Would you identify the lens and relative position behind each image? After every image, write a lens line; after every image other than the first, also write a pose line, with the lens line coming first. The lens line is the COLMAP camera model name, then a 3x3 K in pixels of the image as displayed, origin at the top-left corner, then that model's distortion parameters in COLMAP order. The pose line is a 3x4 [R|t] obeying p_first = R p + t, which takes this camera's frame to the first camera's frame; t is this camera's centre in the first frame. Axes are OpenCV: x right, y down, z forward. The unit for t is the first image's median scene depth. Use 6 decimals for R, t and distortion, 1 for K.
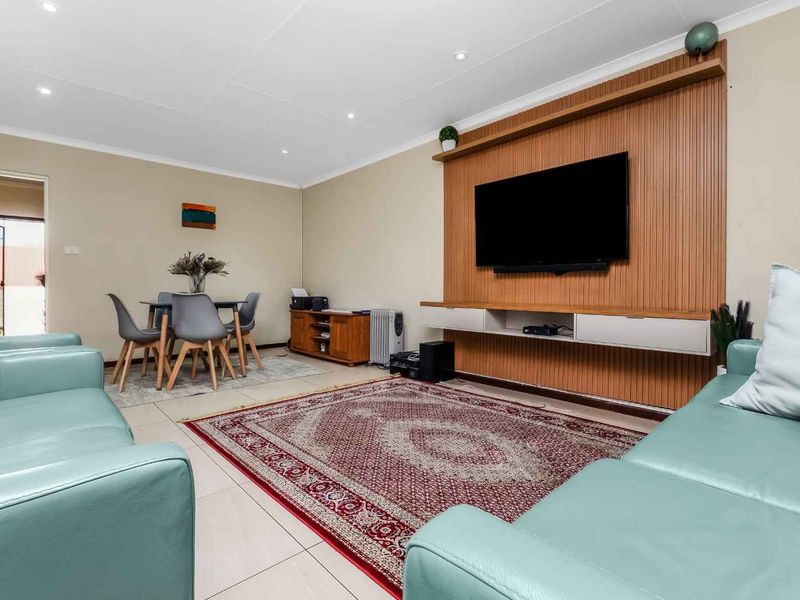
lens RADIAL K [[388.5, 0, 390.6], [0, 388.5, 286.0], [0, 0, 1]] dist [0.002113, 0.000372]
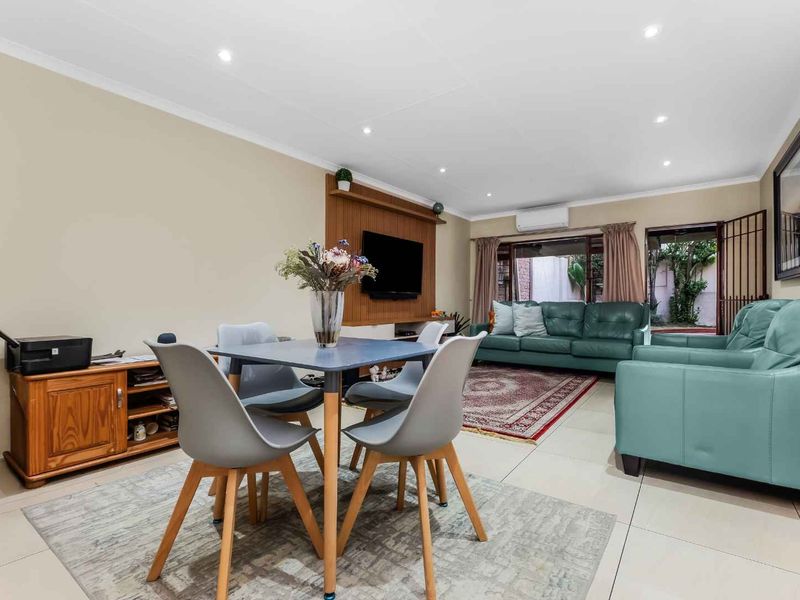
lens RADIAL K [[394.6, 0, 397.6], [0, 394.6, 311.2], [0, 0, 1]] dist [0.000829, 0.000436]
pose [[-0.200841, -0.018912, 0.979441, -1.536024], [-0.003994, 0.999821, 0.018486, -0.019440], [-0.979616, -0.000199, -0.200881, 1.619743]]
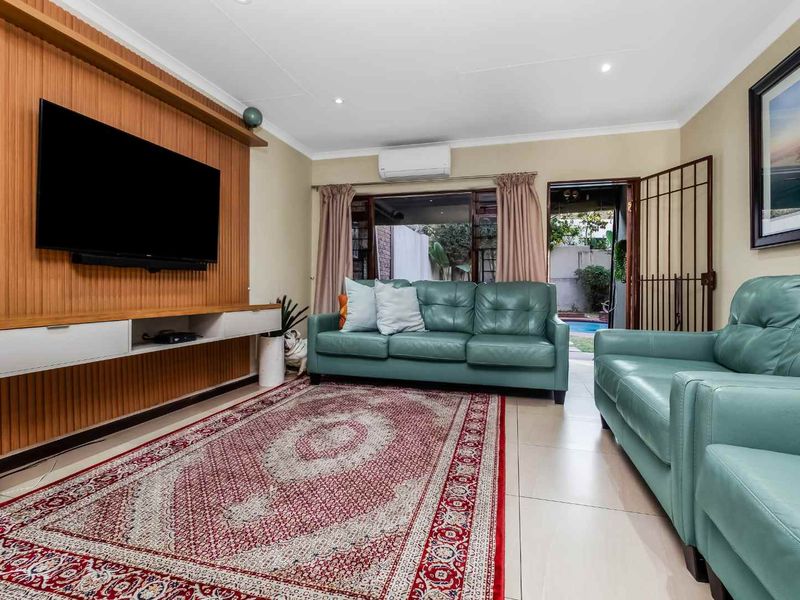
lens RADIAL K [[411.8, 0, 400.0], [0, 411.8, 300.0], [0, 0, 1]] dist [0.000132, 0.000607]
pose [[-0.540794, -0.026621, 0.840734, -0.748522], [-0.012222, 0.999642, 0.023791, 0.003389], [-0.841066, 0.002591, -0.540926, 1.248122]]
